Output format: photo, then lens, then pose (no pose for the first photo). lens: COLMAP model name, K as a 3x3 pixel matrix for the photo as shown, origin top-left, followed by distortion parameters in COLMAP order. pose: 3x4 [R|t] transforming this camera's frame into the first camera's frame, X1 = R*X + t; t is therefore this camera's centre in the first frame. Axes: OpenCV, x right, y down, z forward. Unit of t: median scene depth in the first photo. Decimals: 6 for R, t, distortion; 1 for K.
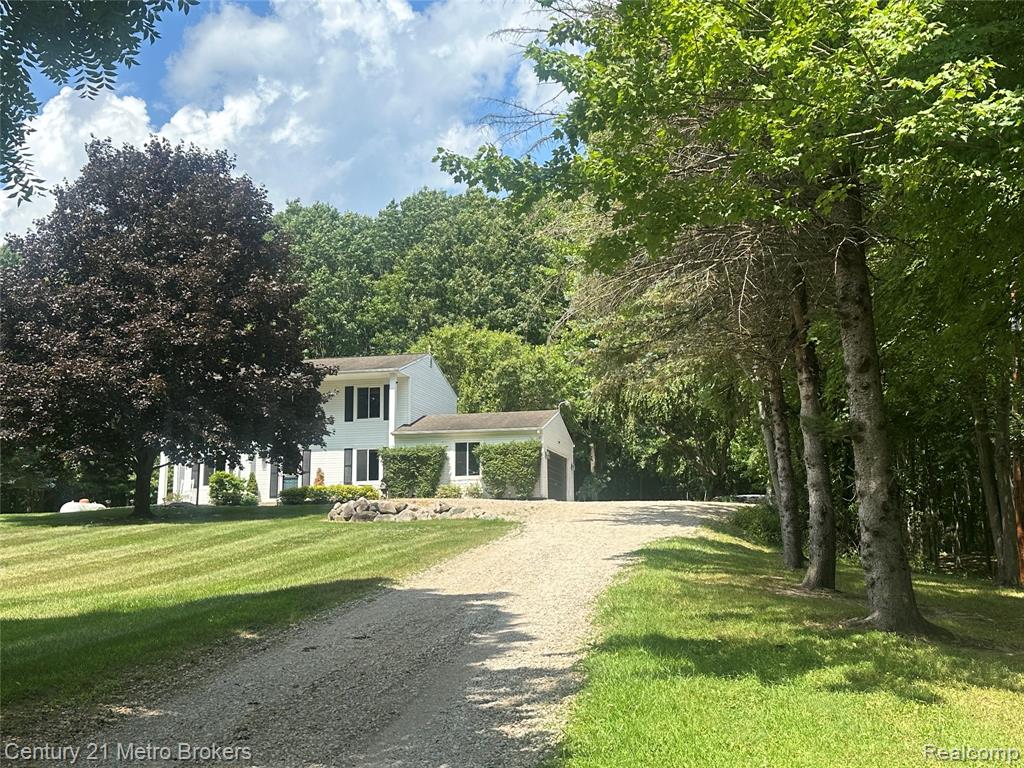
lens RADIAL K [[1131.9, 0, 512.0], [0, 1131.9, 384.0], [0, 0, 1]] dist [-0.001087, -0.001985]
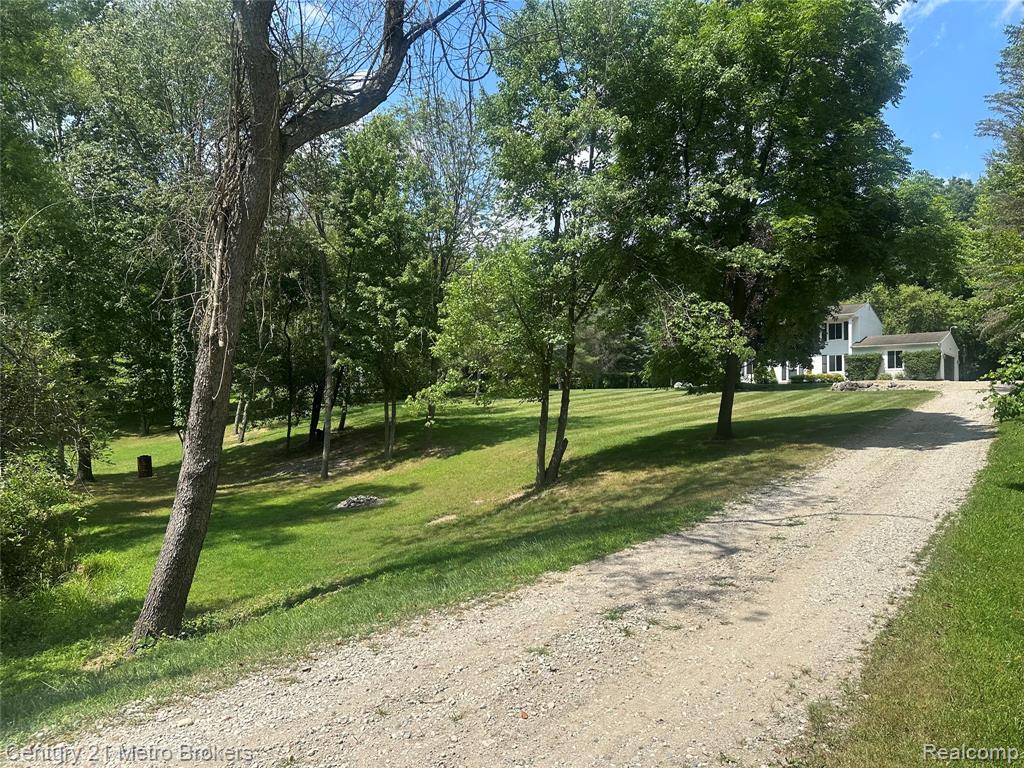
lens RADIAL K [[708.7, 0, 512.0], [0, 708.7, 384.0], [0, 0, 1]] dist [0.002216, 0.000988]
pose [[0.882779, -0.002344, -0.469782, -0.047558], [0.052381, 0.994243, 0.093471, -0.037903], [0.466858, -0.107122, 0.877820, -0.352347]]
